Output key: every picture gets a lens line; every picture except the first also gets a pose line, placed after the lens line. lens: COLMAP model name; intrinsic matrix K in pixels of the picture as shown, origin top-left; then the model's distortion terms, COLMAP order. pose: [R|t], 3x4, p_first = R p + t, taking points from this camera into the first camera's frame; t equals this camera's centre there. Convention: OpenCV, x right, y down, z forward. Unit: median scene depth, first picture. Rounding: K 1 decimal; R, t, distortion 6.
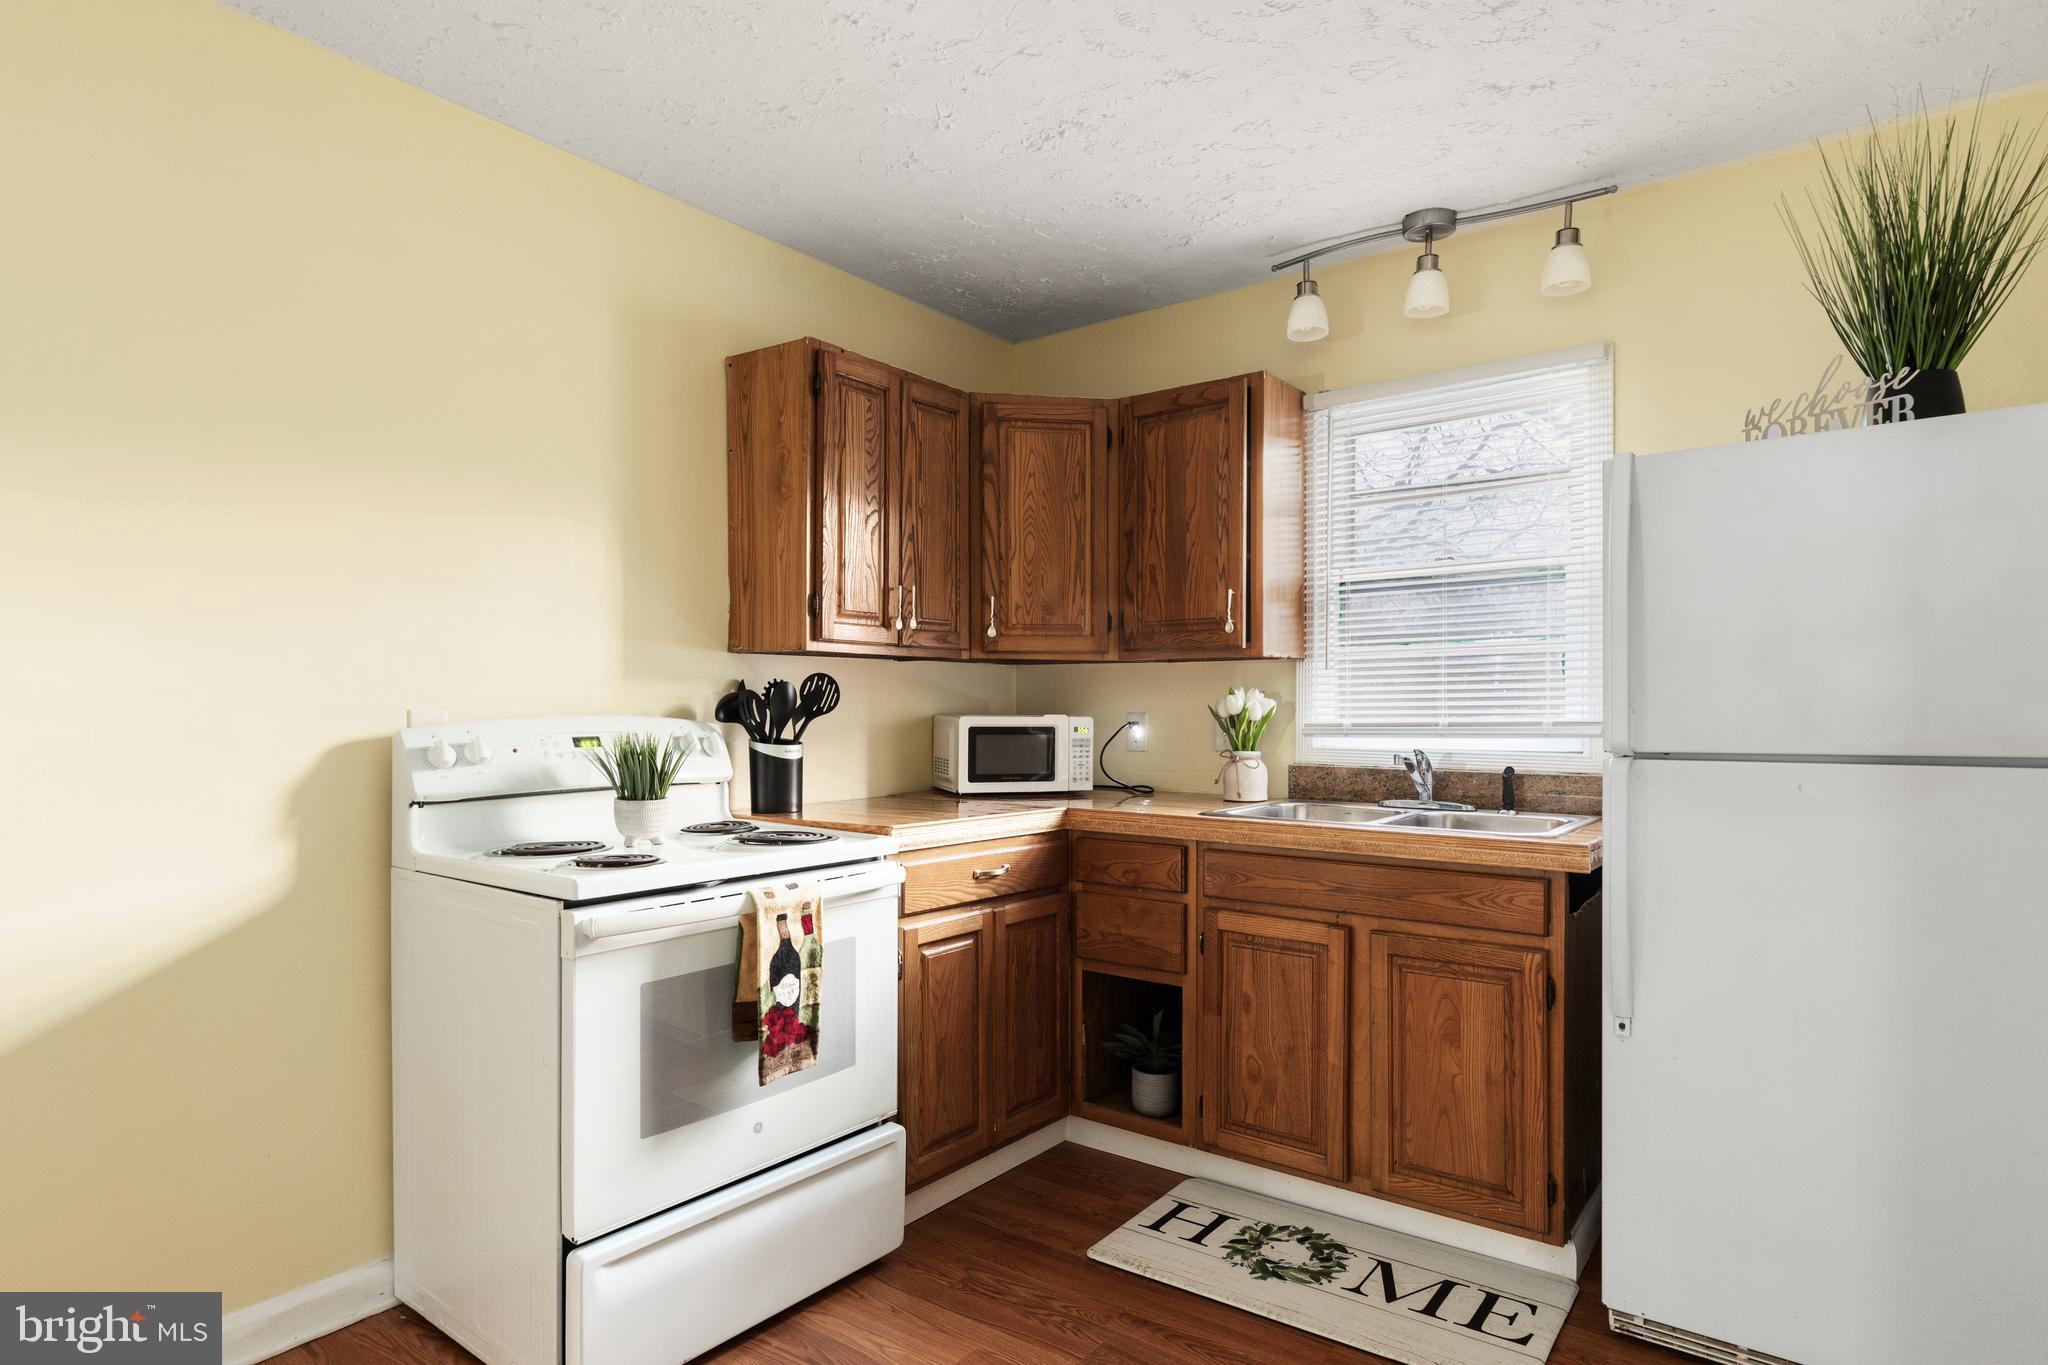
lens RADIAL K [[1115.5, 0, 1024.7], [0, 1115.5, 715.6], [0, 0, 1]] dist [-0.001992, -0.000147]
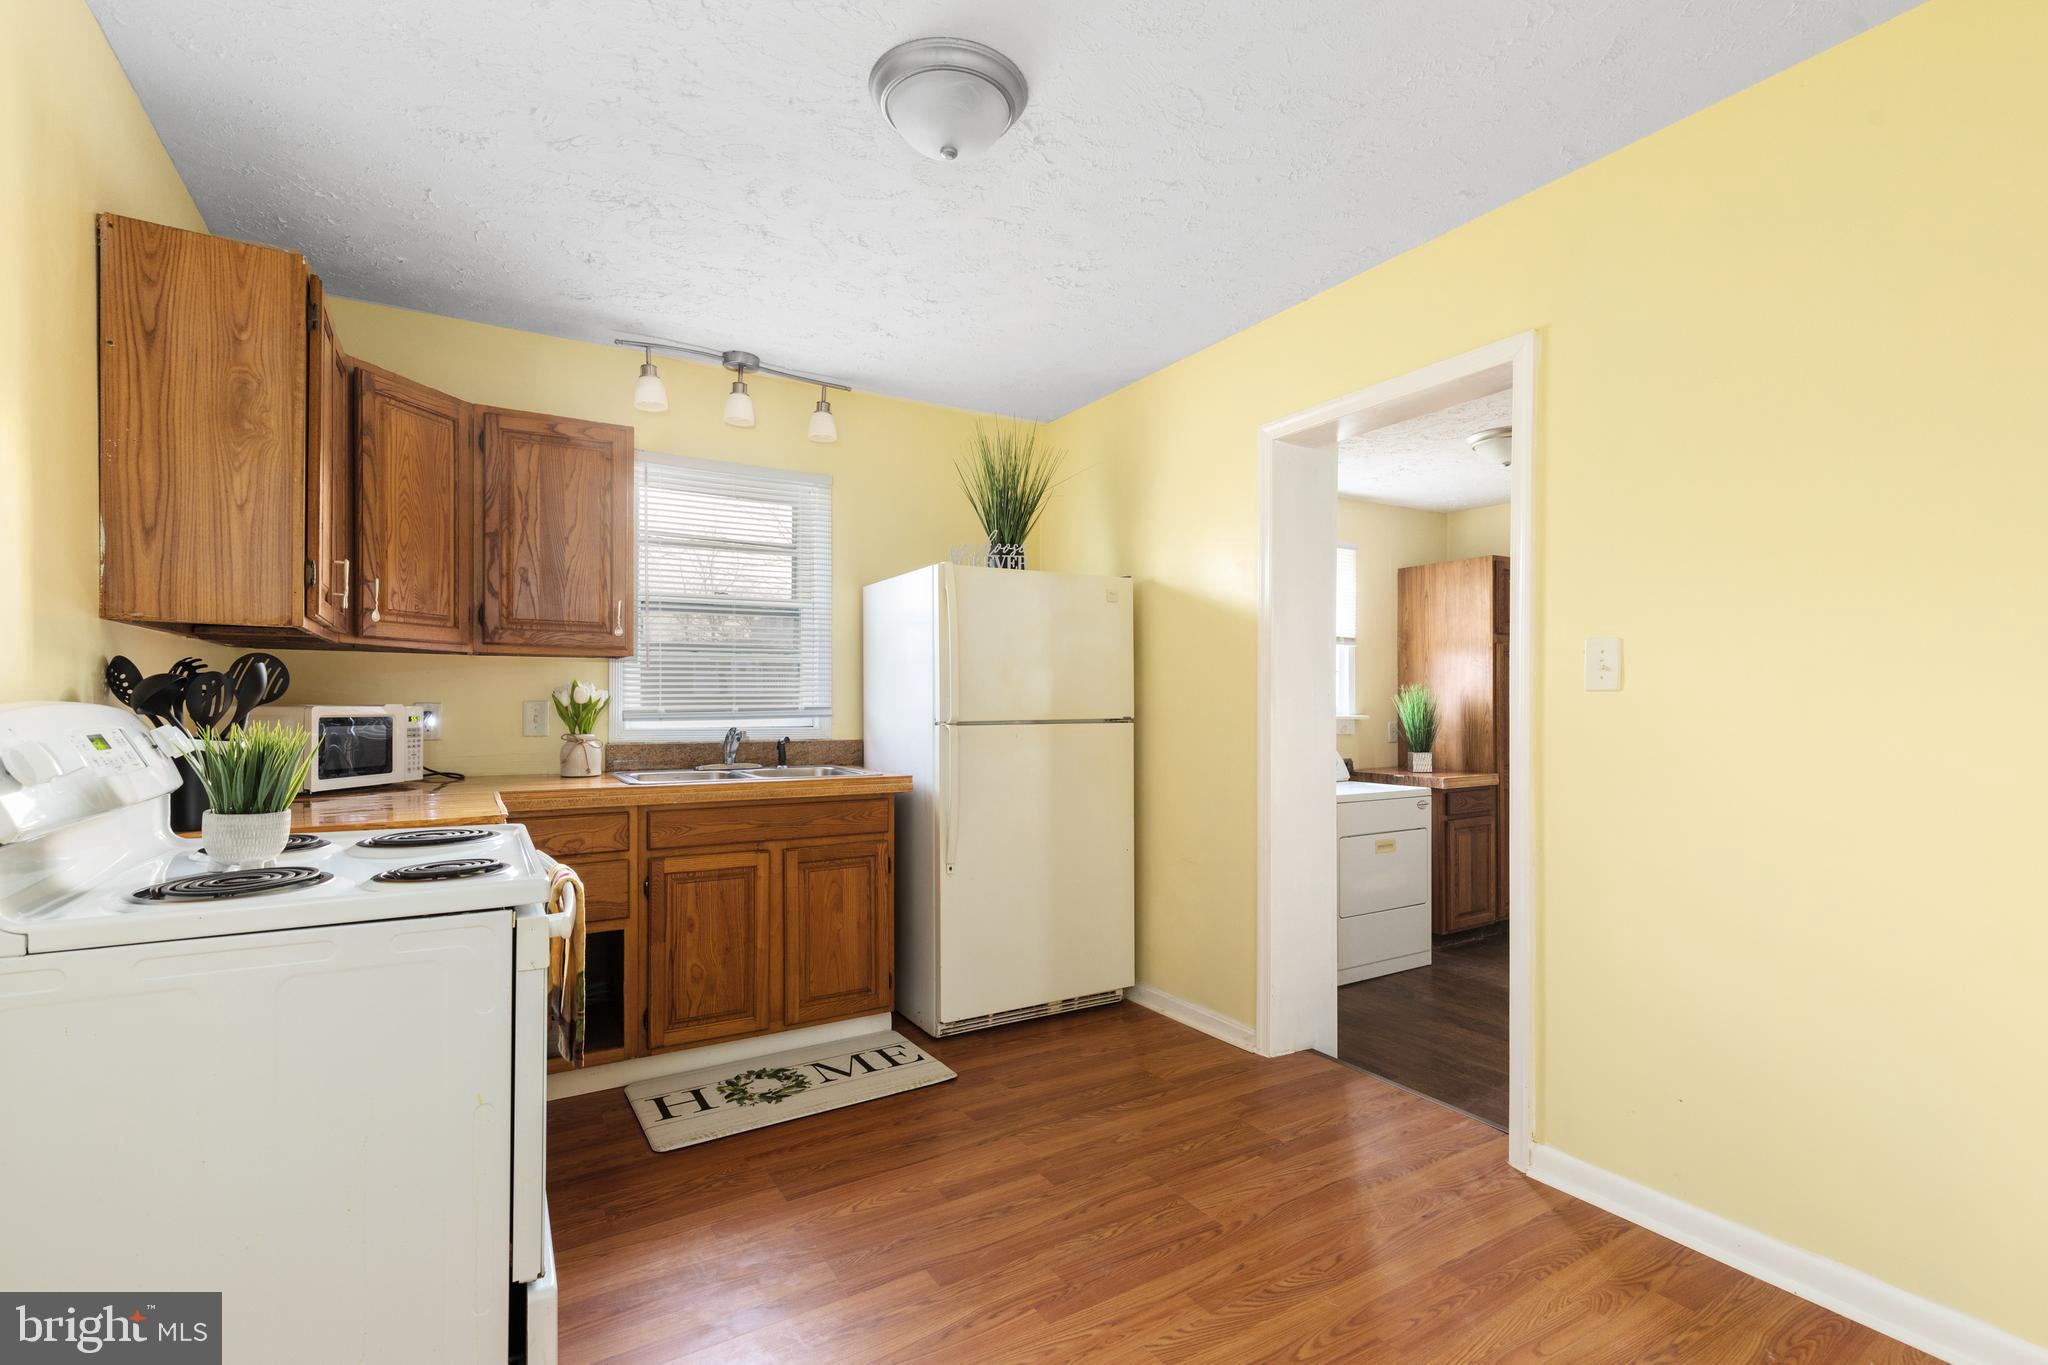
lens RADIAL K [[939.0, 0, 1014.9], [0, 939.0, 704.8], [0, 0, 1]] dist [0.010256, -0.000270]
pose [[0.368917, -0.003124, 0.929457, -0.666935], [0.004513, 0.999989, 0.001570, 0.001205], [-0.929451, 0.003616, 0.368927, 0.237991]]
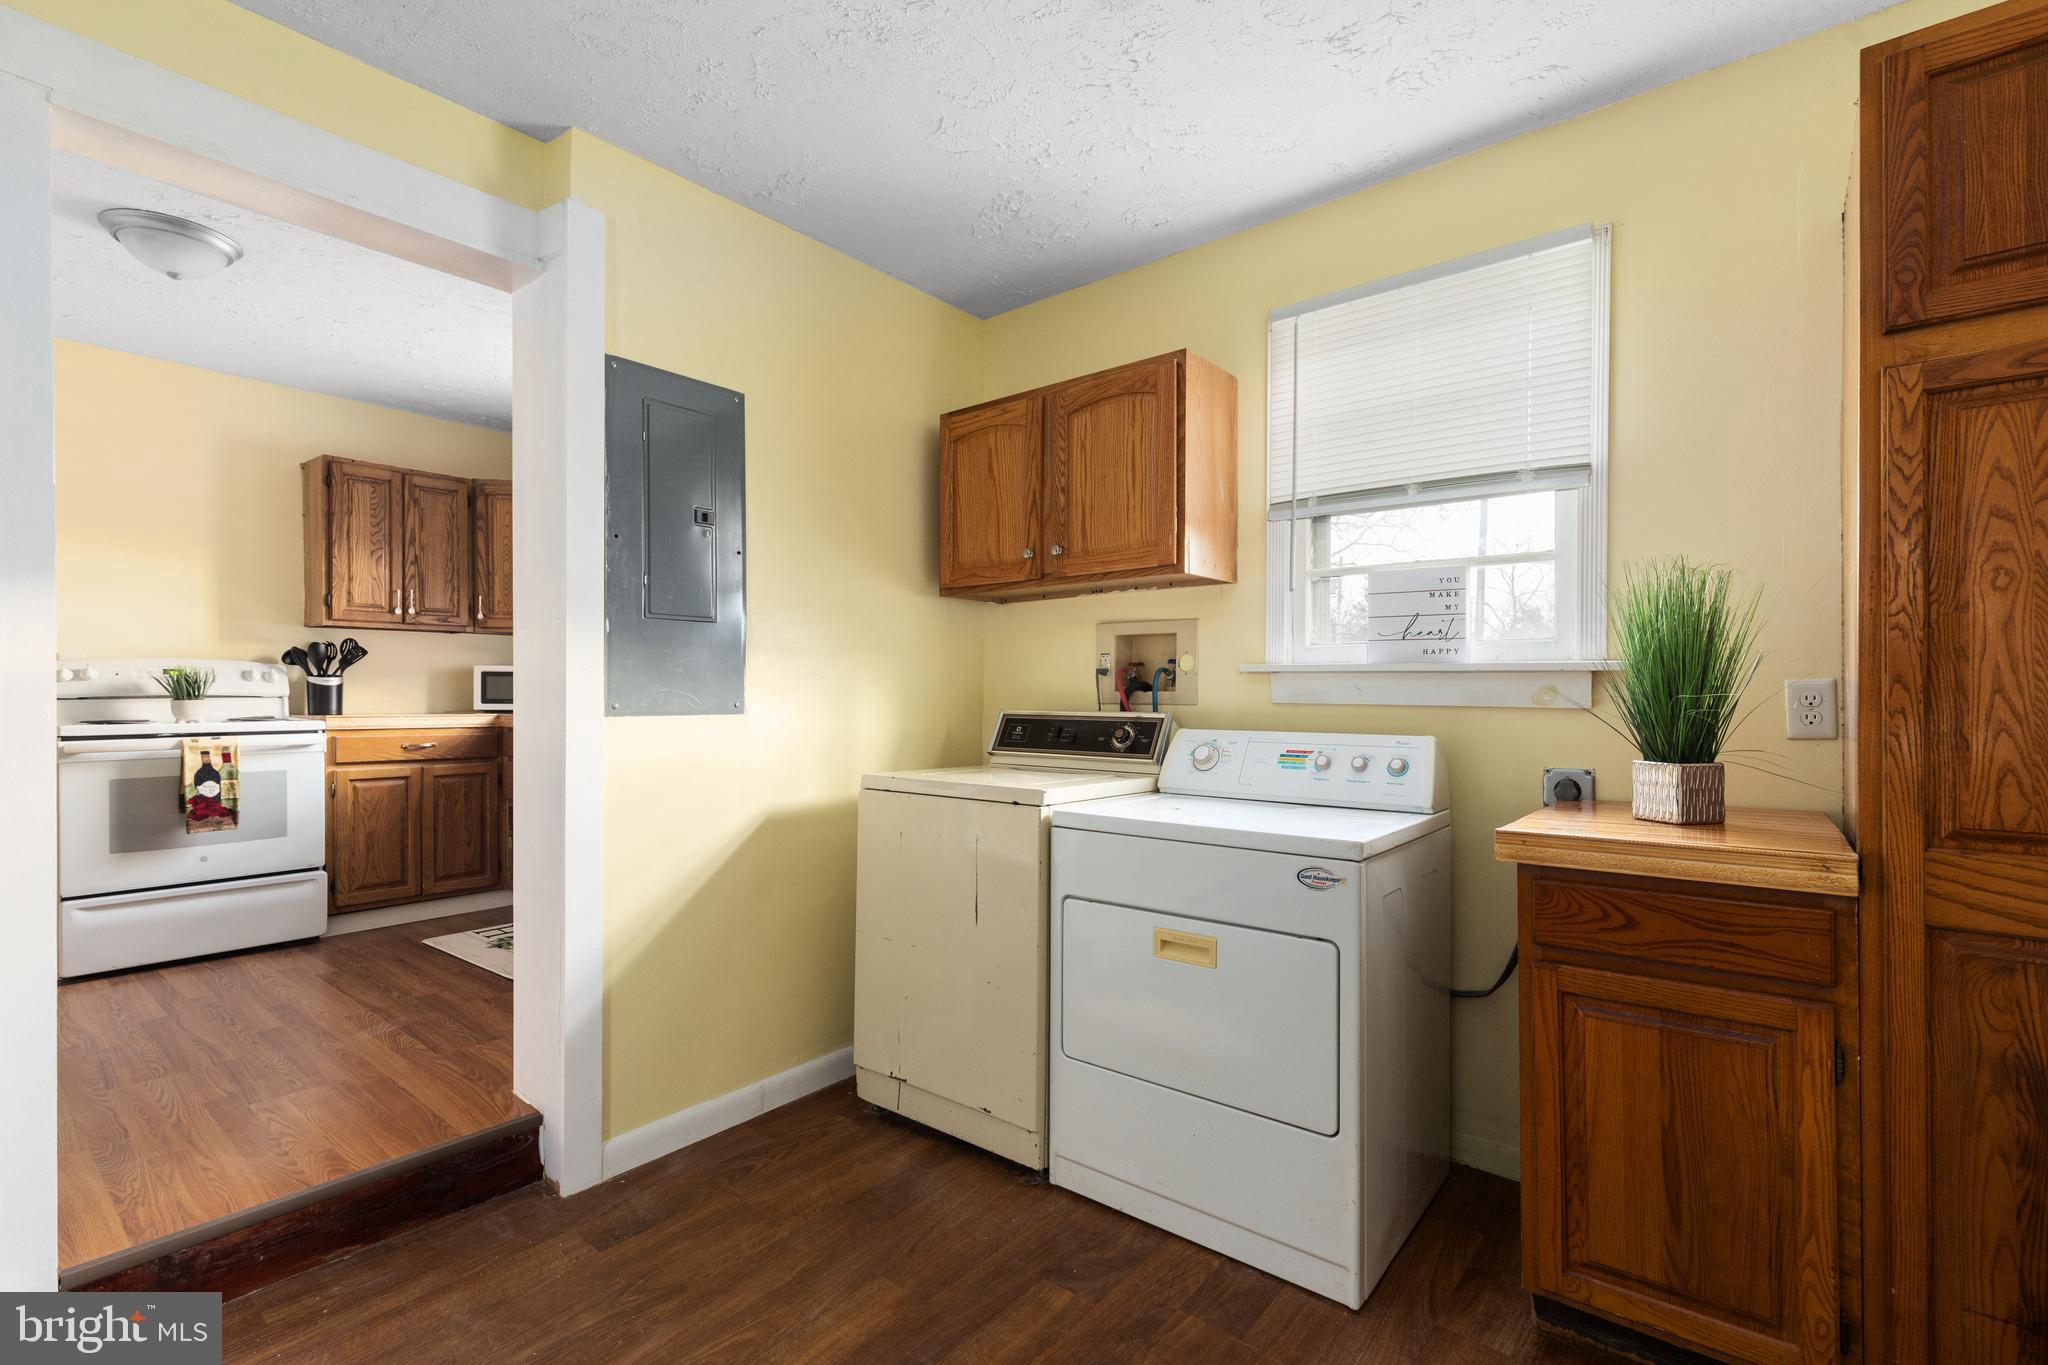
lens RADIAL K [[939.0, 0, 1060.1], [0, 939.0, 698.0], [0, 0, 1]] dist [0.010256, -0.000270]
pose [[0.999037, 0.000442, -0.043884, 1.101519], [-0.000577, 0.999995, -0.003060, 0.066822], [0.043882, 0.003083, 0.999032, -0.509425]]
